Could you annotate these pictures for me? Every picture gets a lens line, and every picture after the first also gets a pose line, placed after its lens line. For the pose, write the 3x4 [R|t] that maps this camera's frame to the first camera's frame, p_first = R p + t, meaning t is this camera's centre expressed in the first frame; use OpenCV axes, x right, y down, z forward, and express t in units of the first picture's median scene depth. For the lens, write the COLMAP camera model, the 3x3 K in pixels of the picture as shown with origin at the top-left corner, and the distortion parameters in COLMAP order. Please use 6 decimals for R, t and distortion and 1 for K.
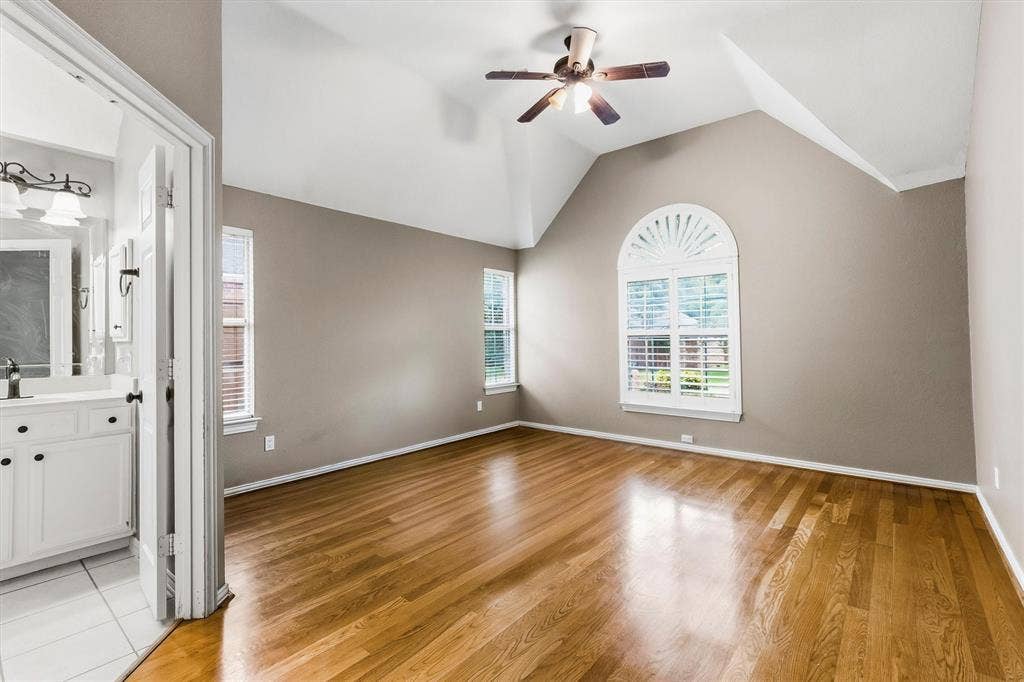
lens RADIAL K [[467.6, 0, 512.2], [0, 467.6, 332.1], [0, 0, 1]] dist [0.000231, -0.000193]
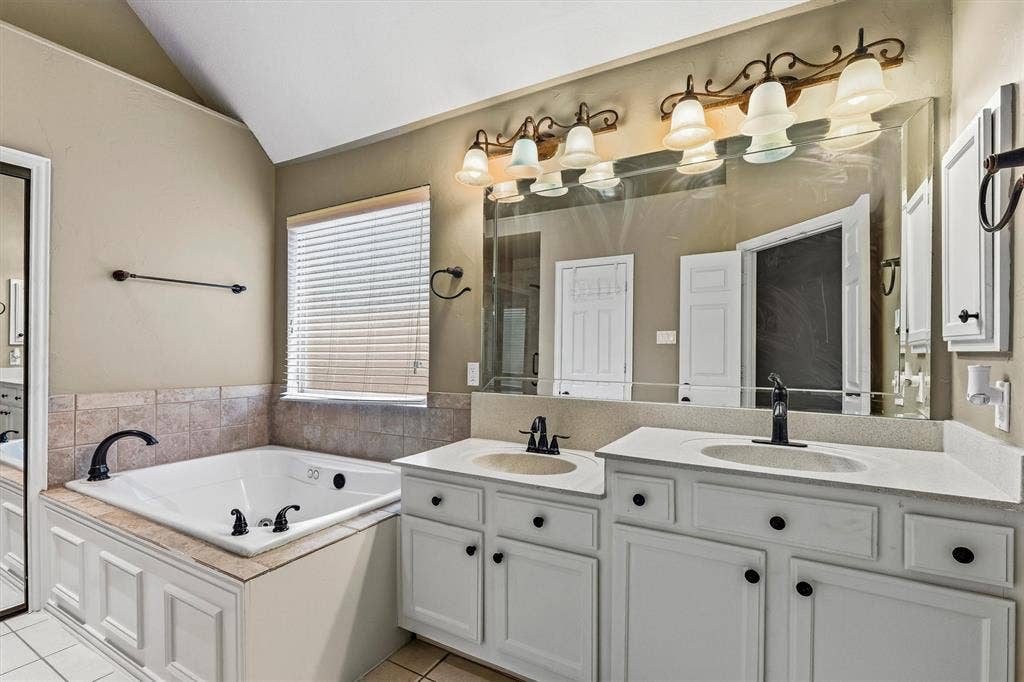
lens RADIAL K [[467.6, 0, 513.1], [0, 467.6, 350.8], [0, 0, 1]] dist [0.000231, -0.000193]
pose [[0.157797, 0.008329, -0.987436, -0.477072], [0.005684, 0.999940, 0.009343, 0.013026], [0.987455, -0.007087, 0.157740, 0.512842]]
